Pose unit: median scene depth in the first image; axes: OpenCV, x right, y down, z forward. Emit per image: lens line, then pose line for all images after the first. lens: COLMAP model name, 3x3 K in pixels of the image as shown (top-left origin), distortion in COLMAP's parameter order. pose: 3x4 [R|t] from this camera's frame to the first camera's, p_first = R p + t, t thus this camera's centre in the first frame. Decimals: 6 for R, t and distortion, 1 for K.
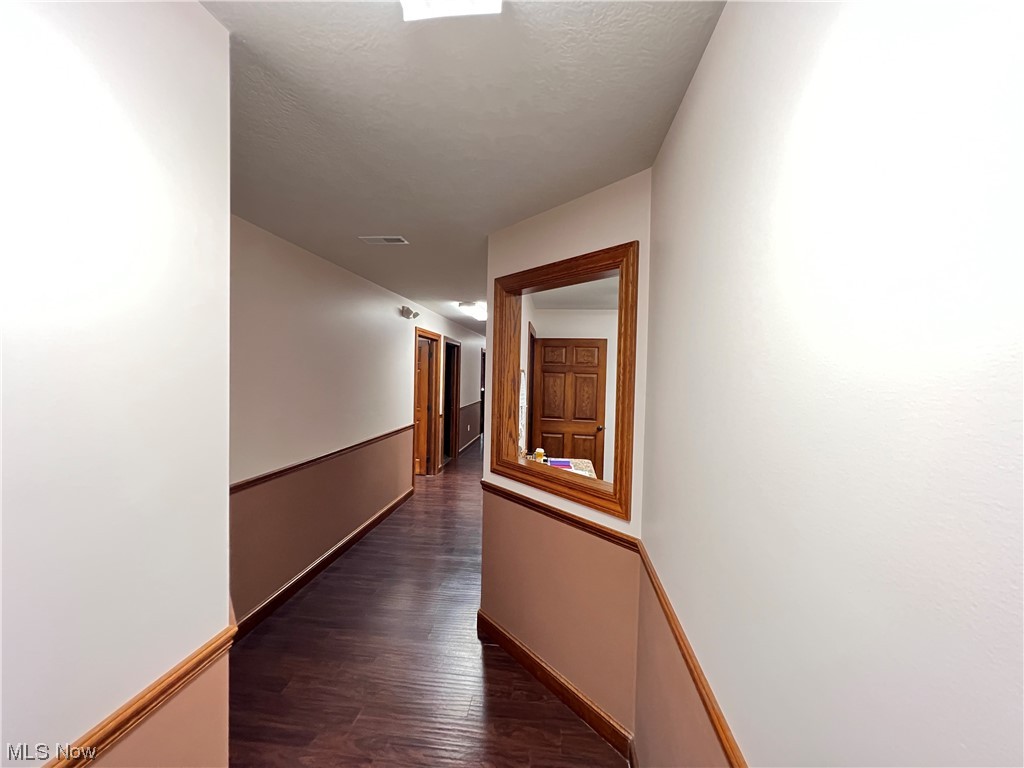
lens RADIAL K [[411.1, 0, 511.1], [0, 411.1, 381.7], [0, 0, 1]] dist [0.000147, -0.000040]
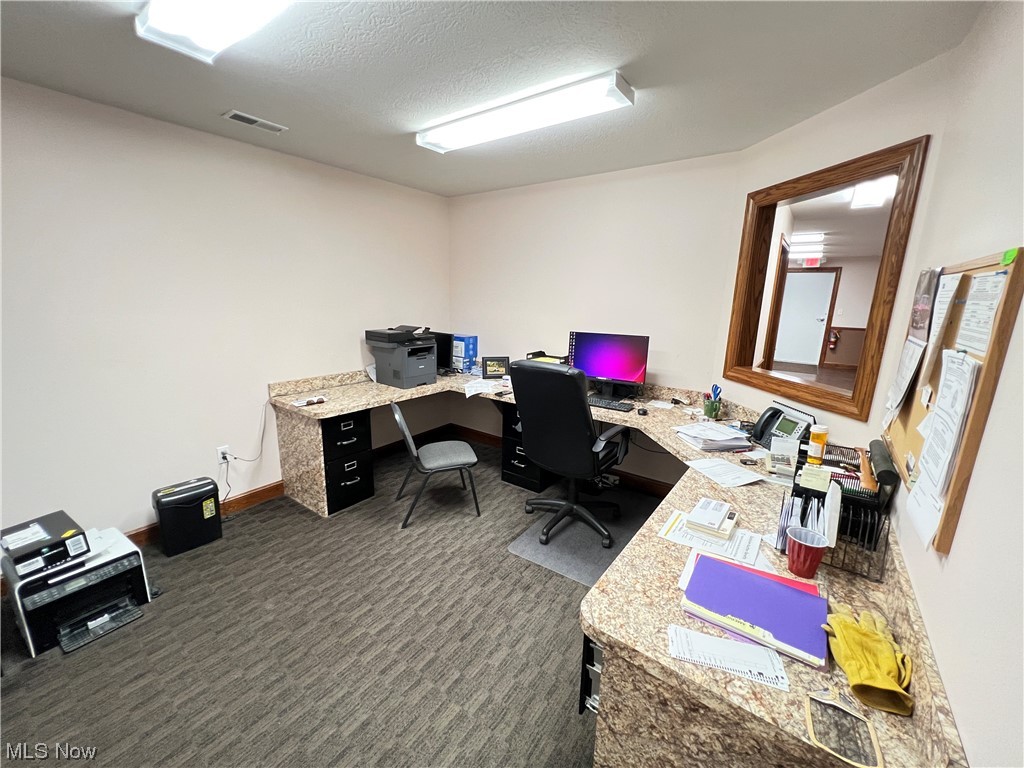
lens RADIAL K [[411.1, 0, 513.4], [0, 411.1, 381.8], [0, 0, 1]] dist [0.000147, -0.000040]
pose [[0.872502, 0.106178, -0.476935, -0.011772], [-0.026616, 0.984982, 0.170591, 0.057513], [0.487885, -0.136147, 0.862225, -0.256523]]
